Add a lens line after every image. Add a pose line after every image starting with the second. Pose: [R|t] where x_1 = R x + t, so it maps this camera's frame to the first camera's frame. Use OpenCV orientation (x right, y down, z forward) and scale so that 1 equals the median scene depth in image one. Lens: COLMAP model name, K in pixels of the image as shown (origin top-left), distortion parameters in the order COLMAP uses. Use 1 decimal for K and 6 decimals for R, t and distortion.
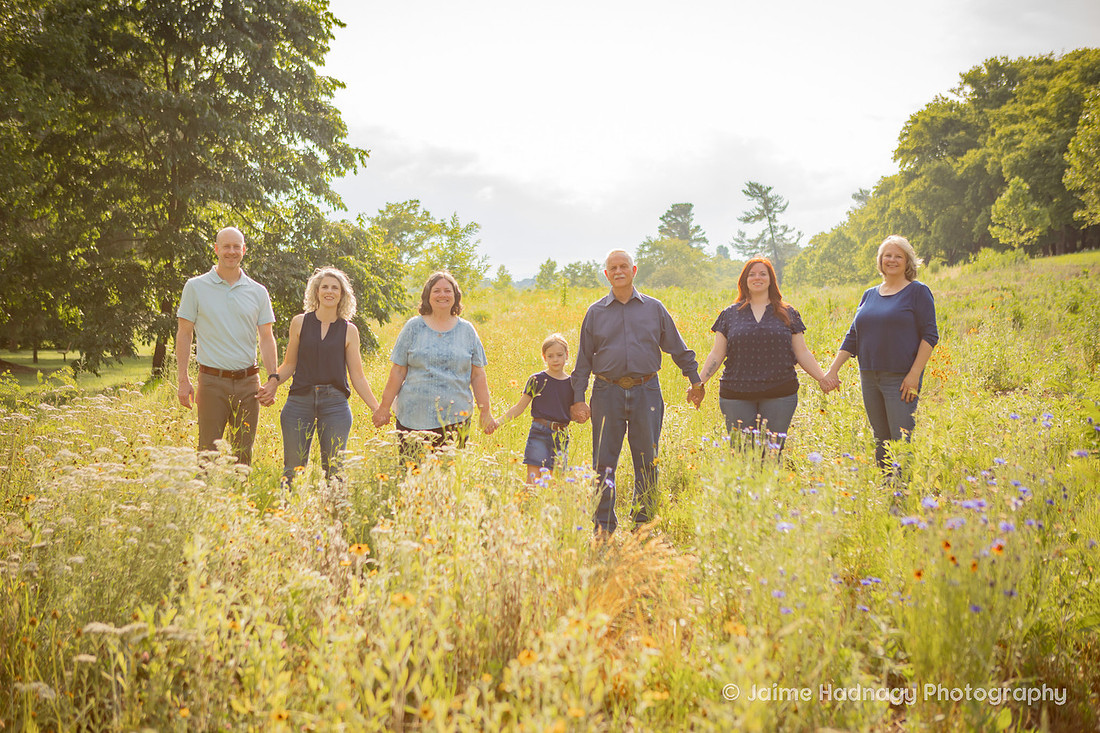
lens RADIAL K [[1636.0, 0, 528.0], [0, 1636.0, 366.5], [0, 0, 1]] dist [-0.012871, 0.083966]
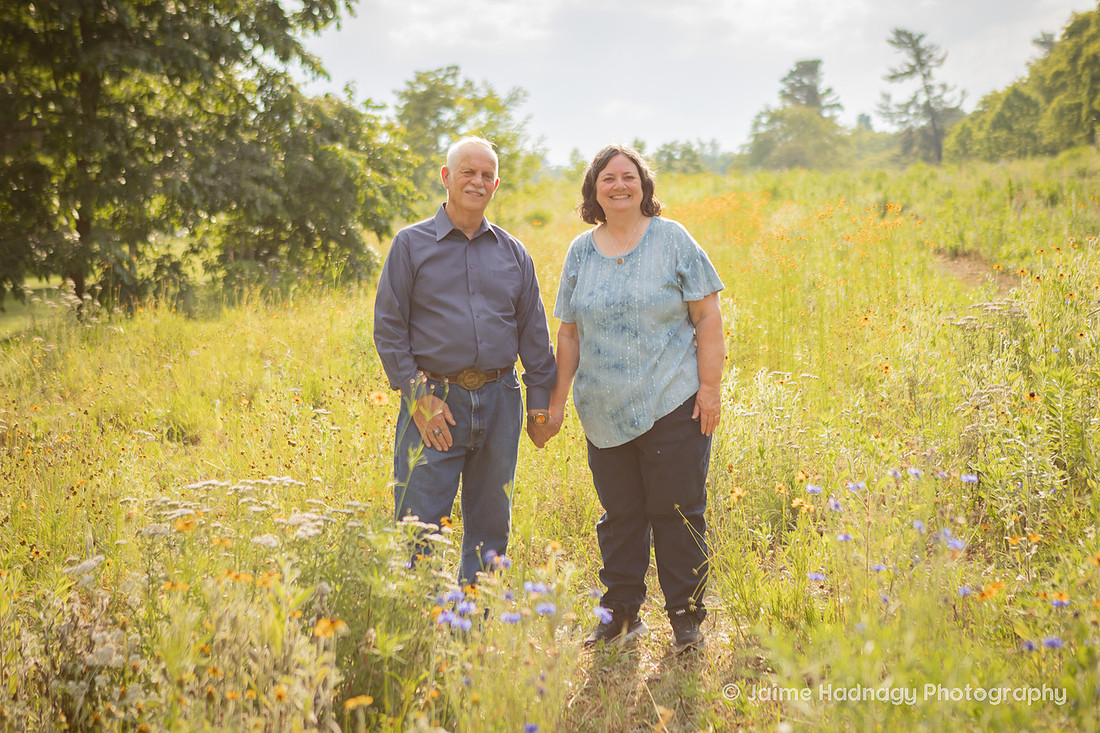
lens RADIAL K [[1997.9, 0, 575.7], [0, 1997.9, 322.4], [0, 0, 1]] dist [0.063241, 0.185315]
pose [[0.999109, -0.031379, -0.028236, 0.017816], [0.032086, 0.999175, 0.024915, -0.007740], [0.027431, -0.025798, 0.999291, 0.124949]]
